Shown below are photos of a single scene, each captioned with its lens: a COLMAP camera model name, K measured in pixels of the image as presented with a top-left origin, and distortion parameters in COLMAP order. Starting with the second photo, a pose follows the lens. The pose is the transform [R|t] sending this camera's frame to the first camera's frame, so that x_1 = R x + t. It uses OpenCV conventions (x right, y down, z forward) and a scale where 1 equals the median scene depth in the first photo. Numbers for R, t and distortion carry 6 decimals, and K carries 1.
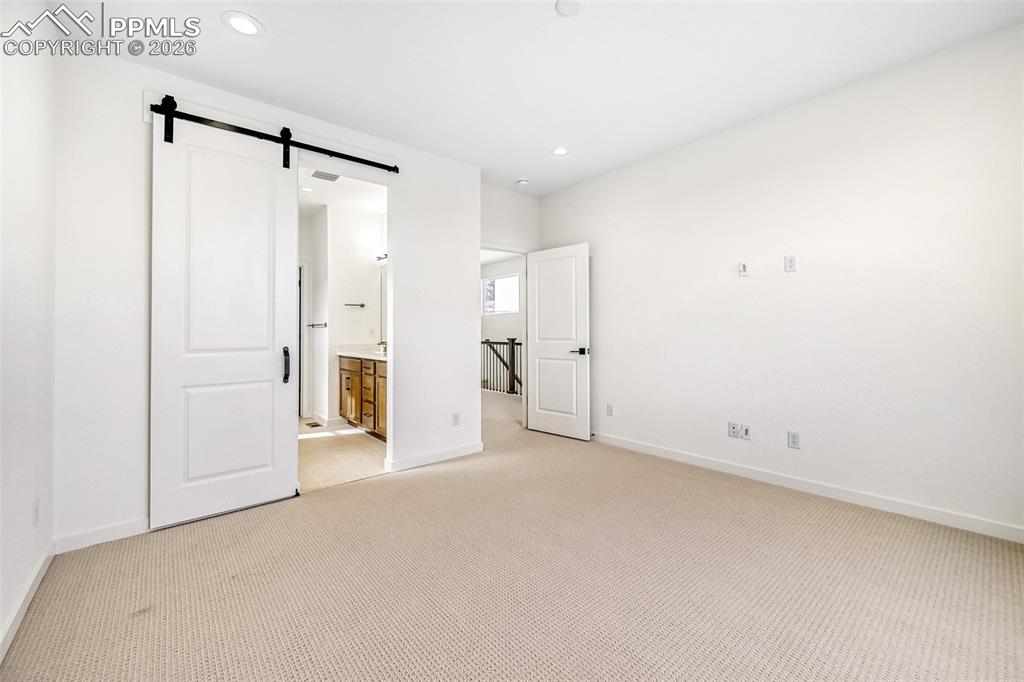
lens RADIAL K [[406.7, 0, 504.6], [0, 406.7, 337.3], [0, 0, 1]] dist [-0.000470, -0.000051]
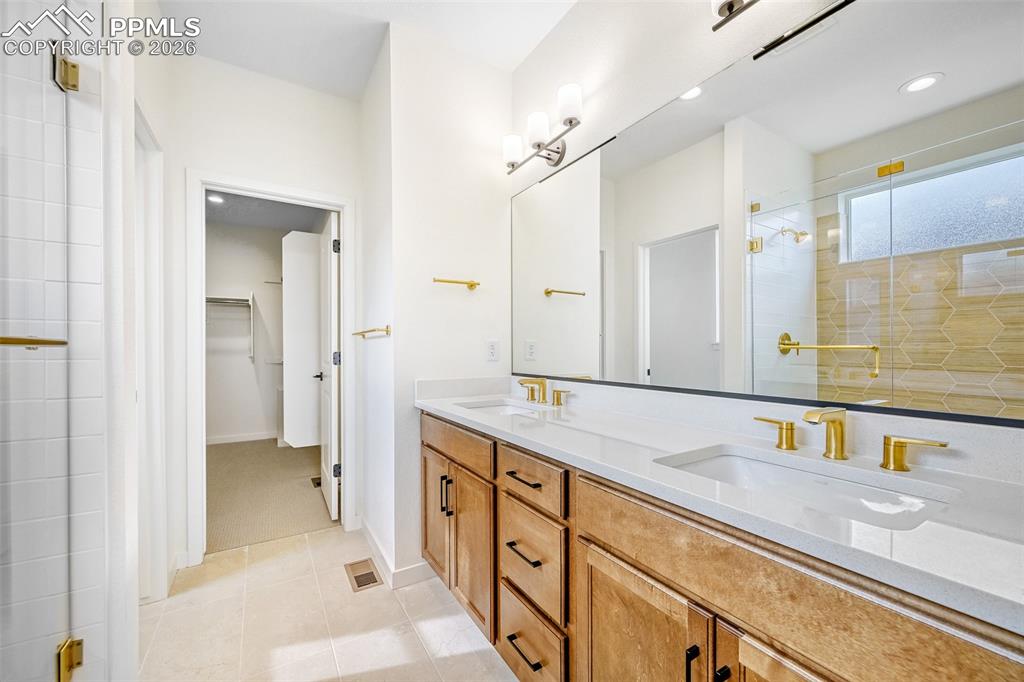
lens RADIAL K [[406.7, 0, 504.6], [0, 406.7, 337.3], [0, 0, 1]] dist [-0.000470, -0.000051]
pose [[0.990509, -0.004841, -0.137361, -0.269373], [0.003213, 0.999922, -0.012074, -0.021342], [0.137409, 0.011518, 0.990447, 0.615473]]
